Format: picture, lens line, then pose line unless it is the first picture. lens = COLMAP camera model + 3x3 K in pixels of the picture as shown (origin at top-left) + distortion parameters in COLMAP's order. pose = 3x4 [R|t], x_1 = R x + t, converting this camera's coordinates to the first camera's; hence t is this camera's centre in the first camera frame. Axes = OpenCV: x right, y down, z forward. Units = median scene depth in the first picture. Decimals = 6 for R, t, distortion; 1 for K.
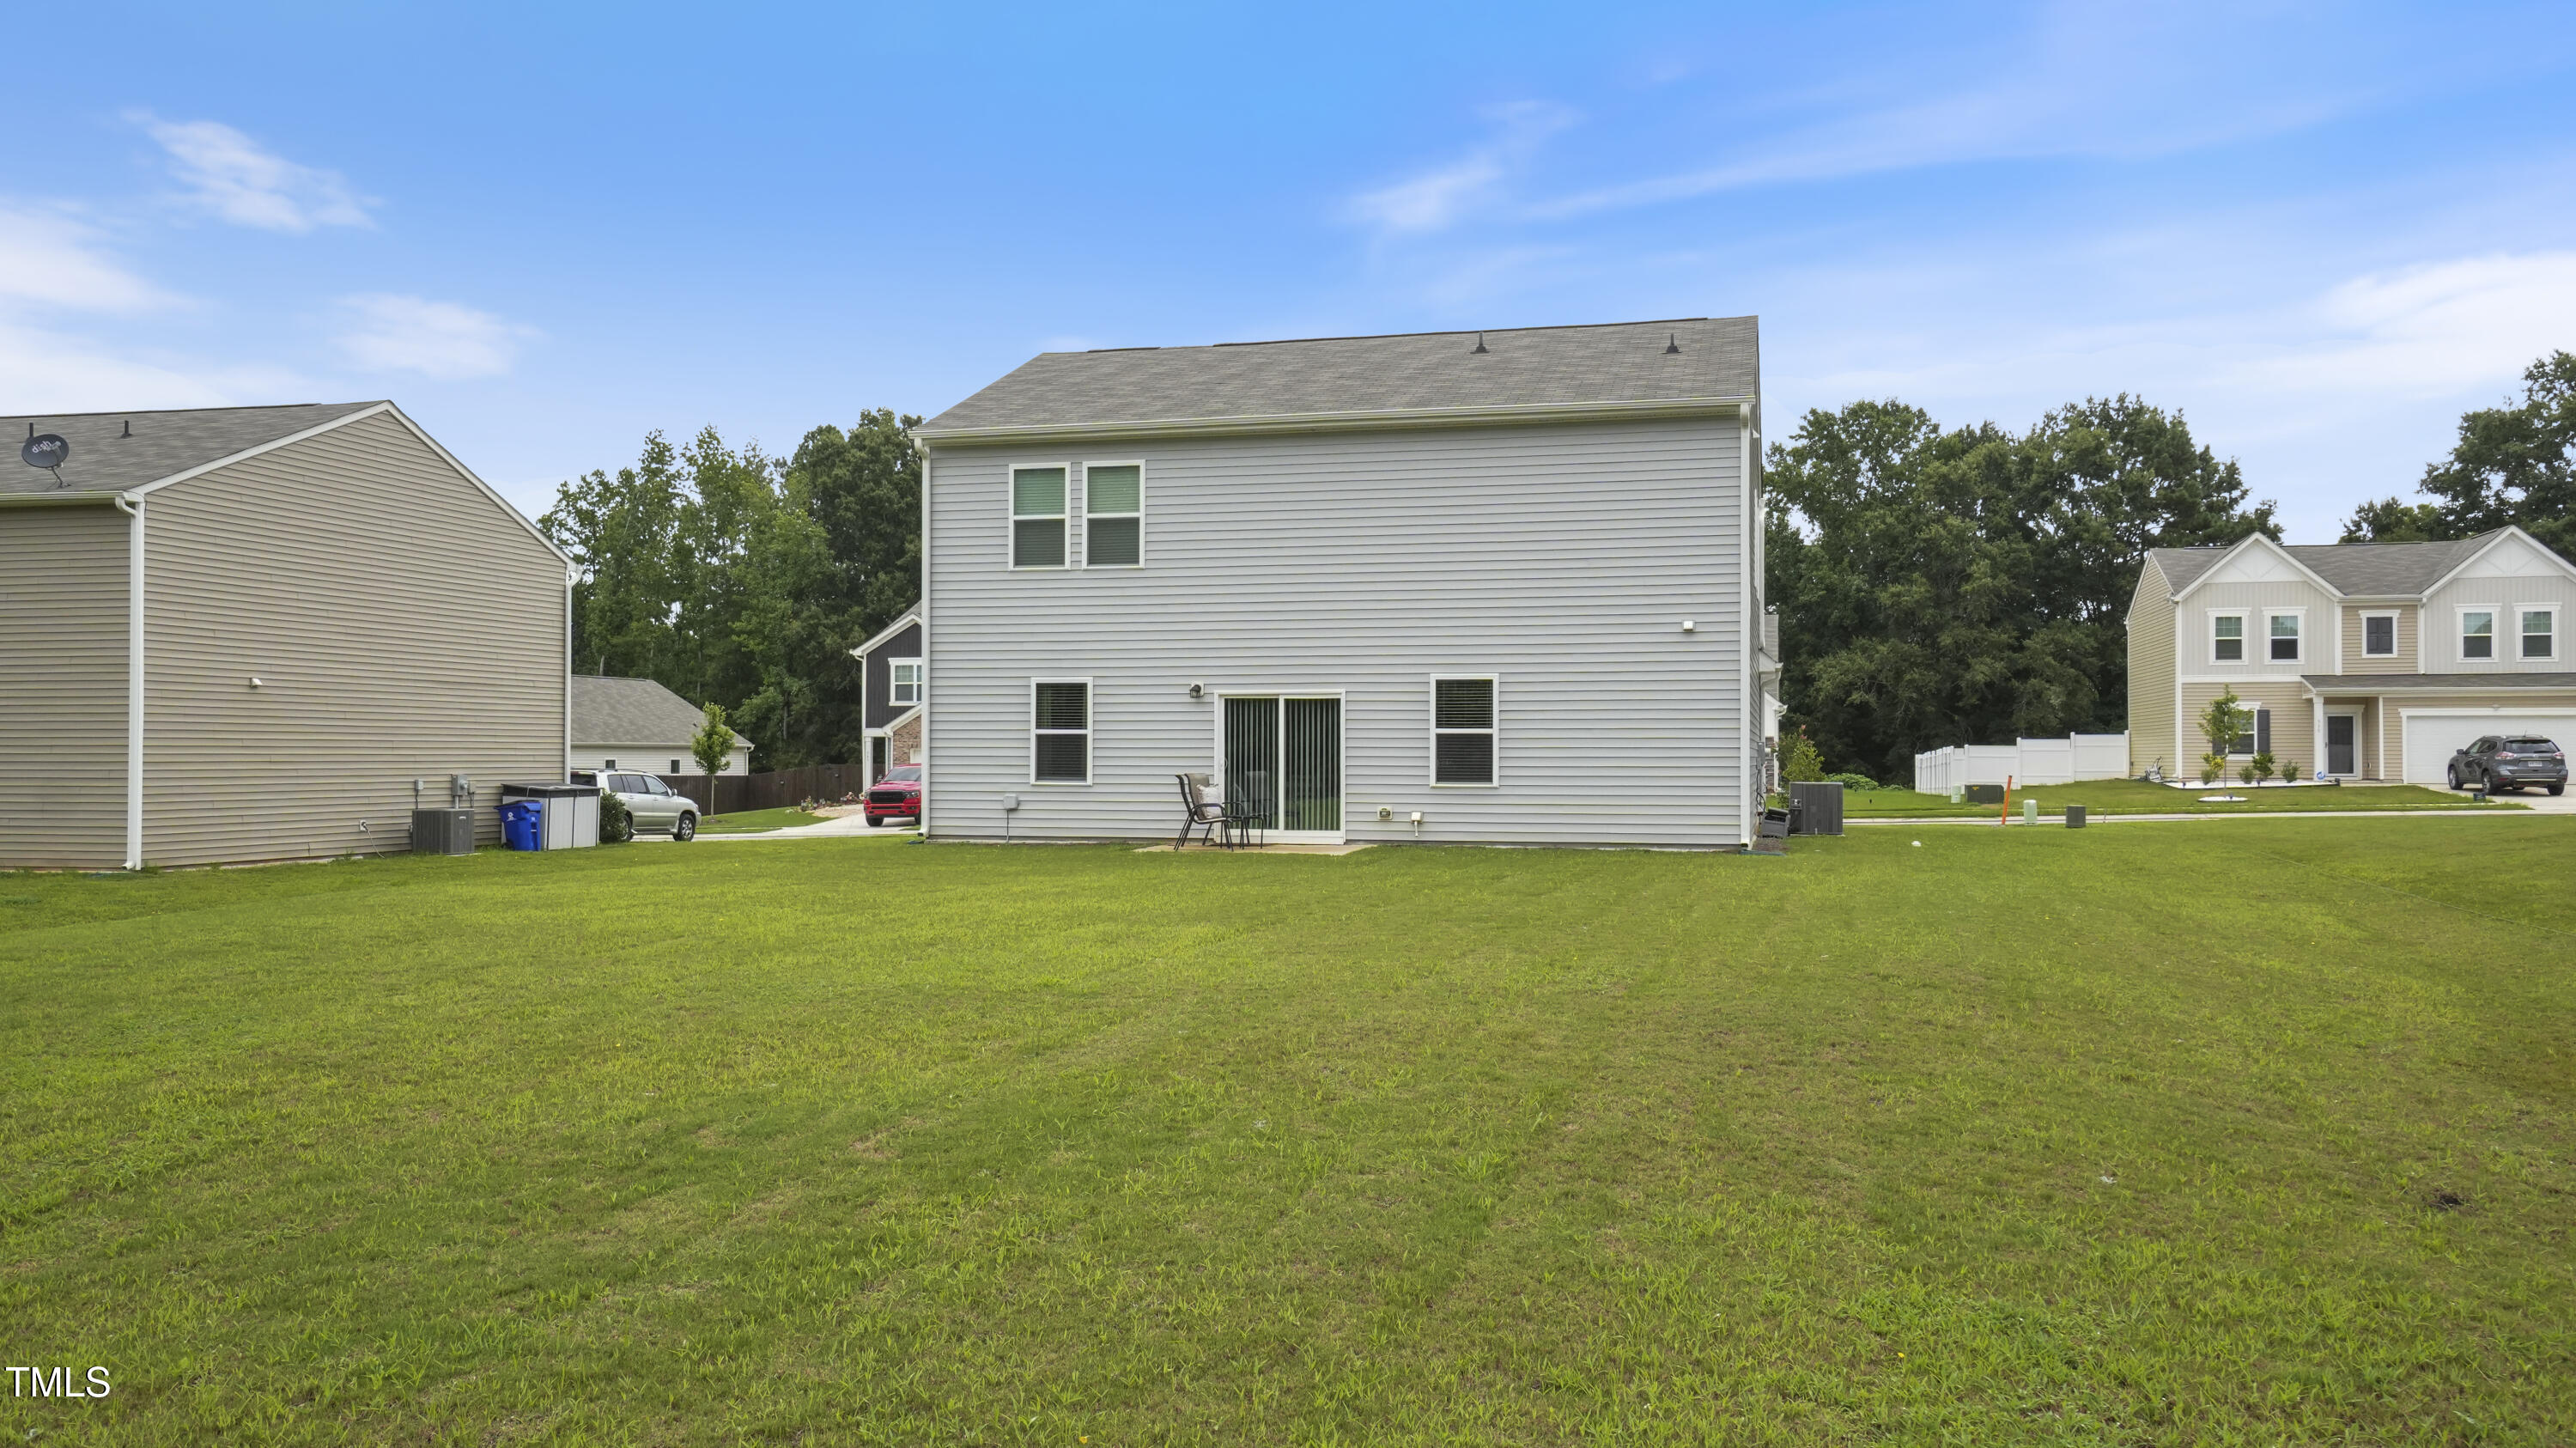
lens RADIAL K [[2066.2, 0, 1287.9], [0, 2066.2, 748.9], [0, 0, 1]] dist [0.045212, 0.005148]
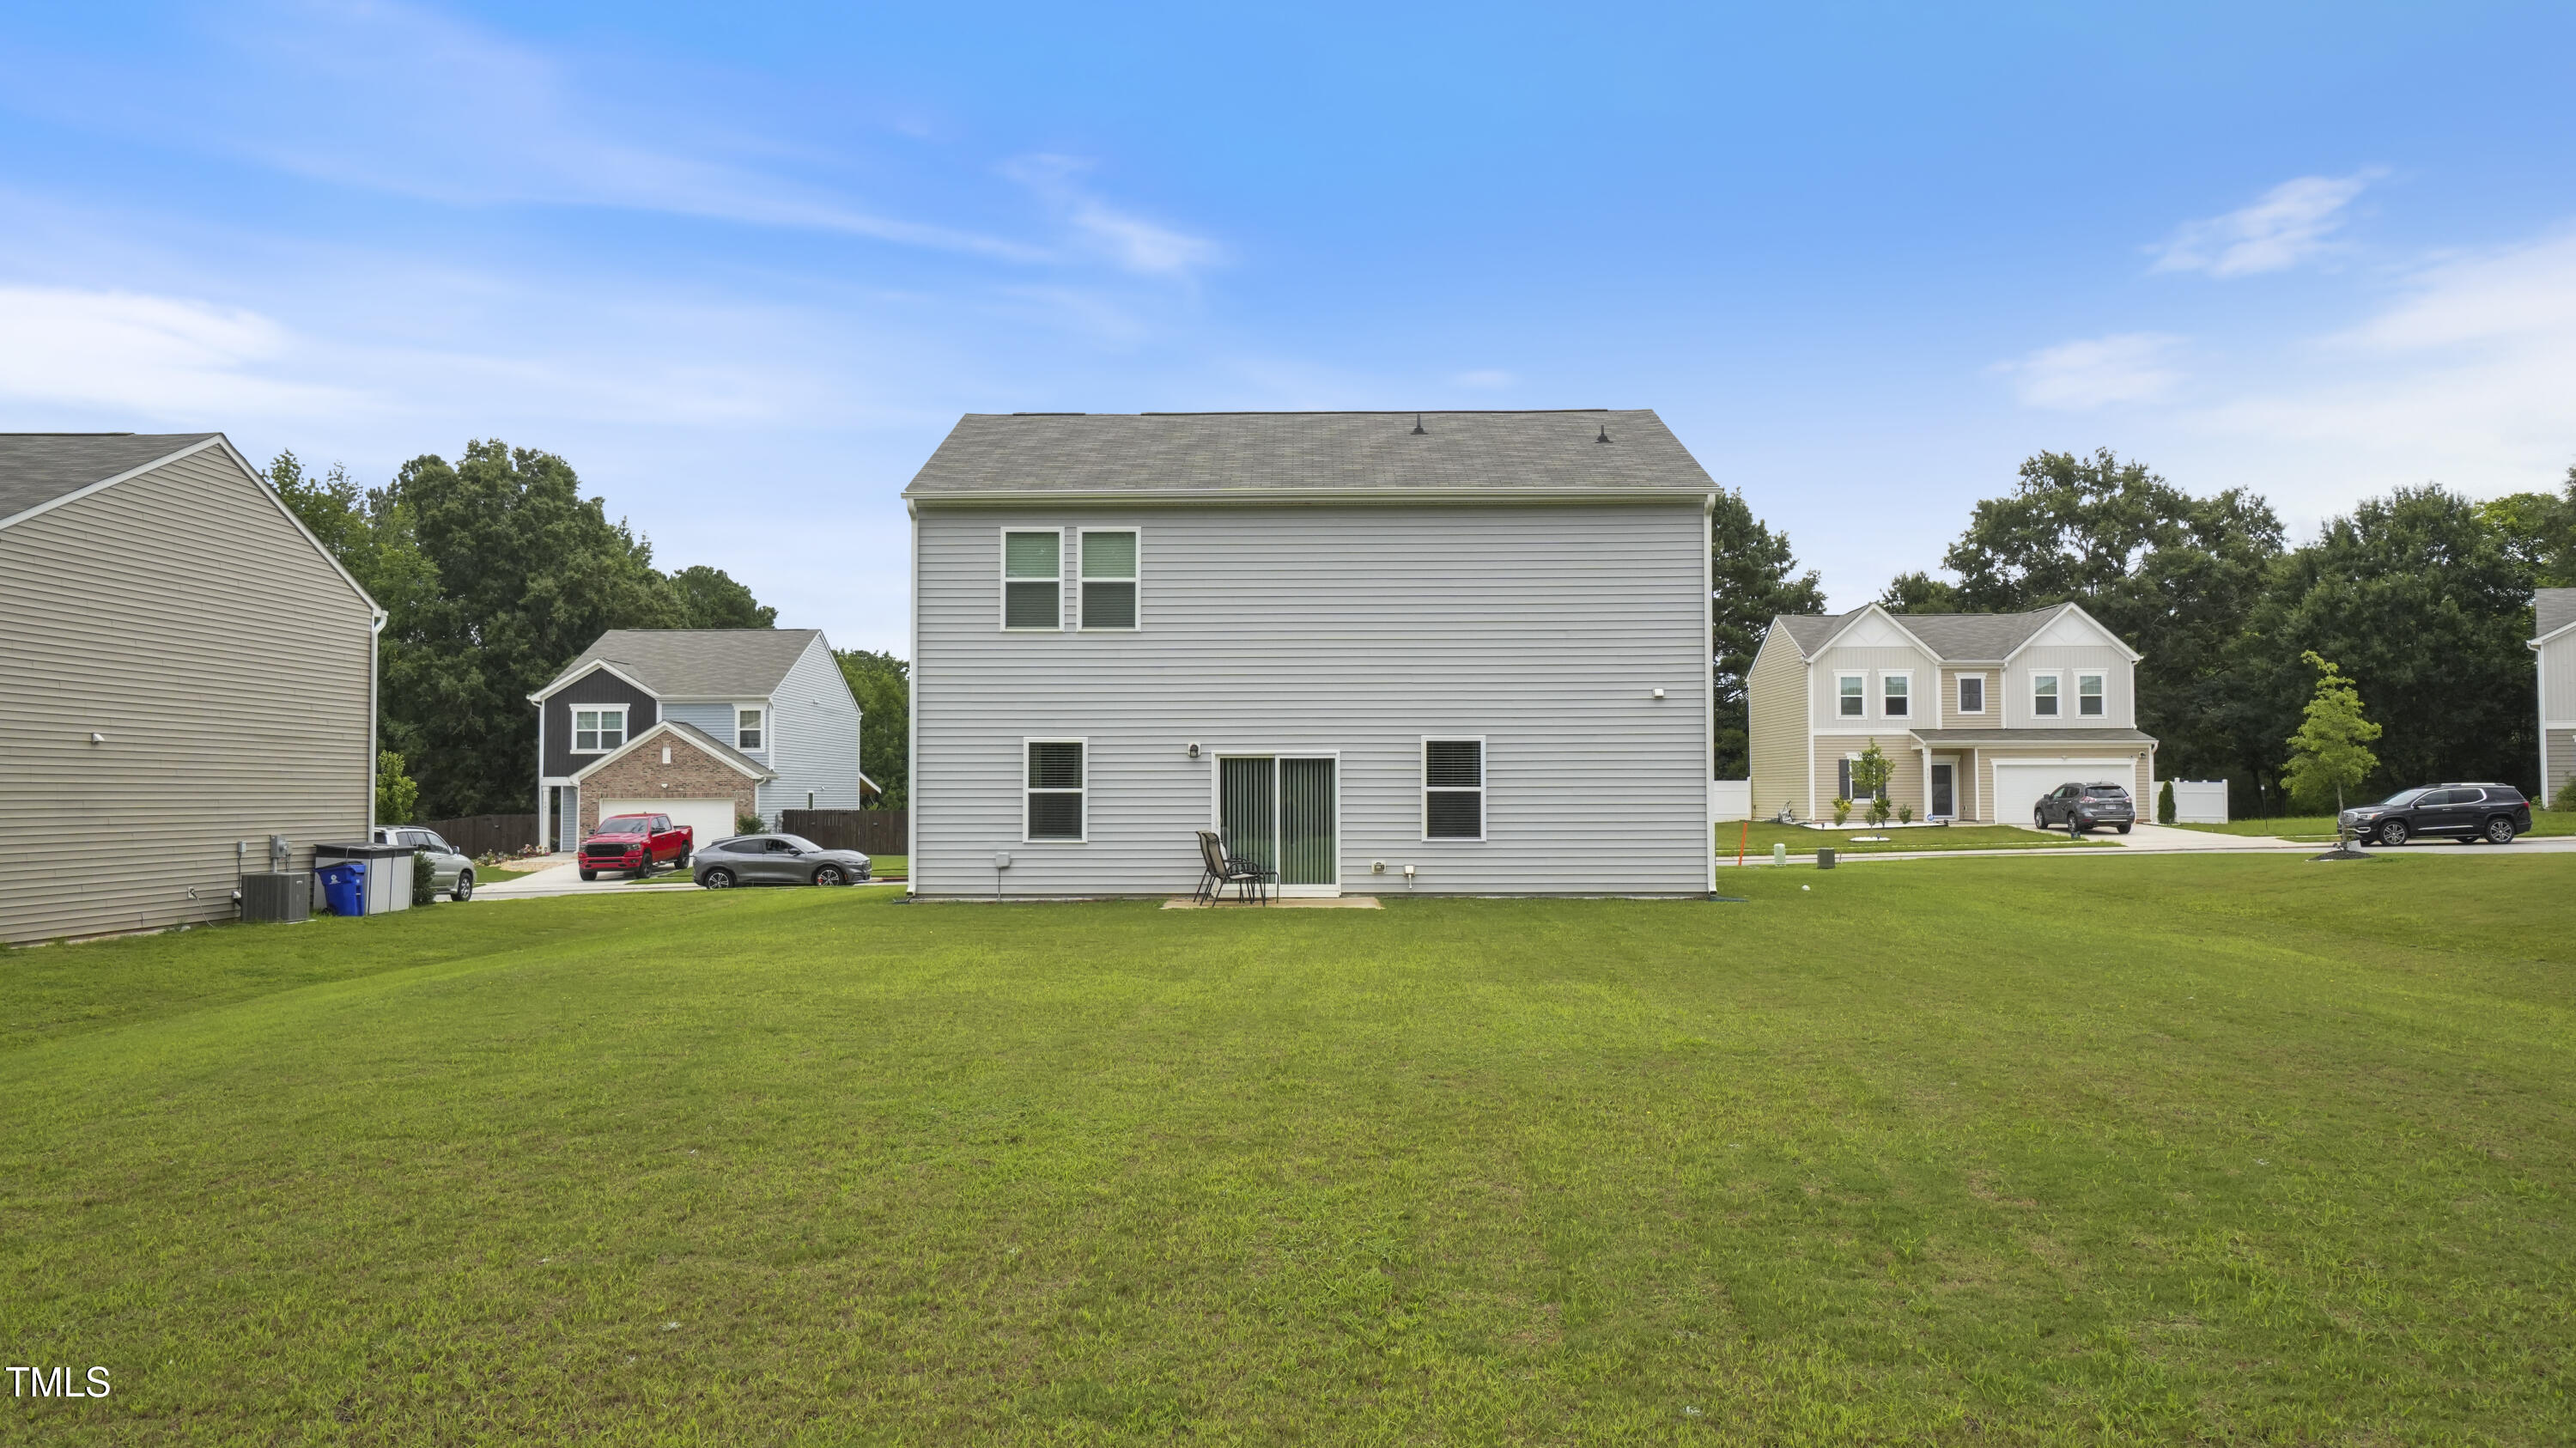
lens RADIAL K [[2037.2, 0, 1288.0], [0, 2037.2, 724.0], [0, 0, 1]] dist [0.041045, 0.001966]
pose [[0.970834, 0.004188, 0.239715, -0.179306], [0.003437, 0.999501, -0.031384, -0.006827], [-0.239727, 0.031293, 0.970336, -0.001373]]
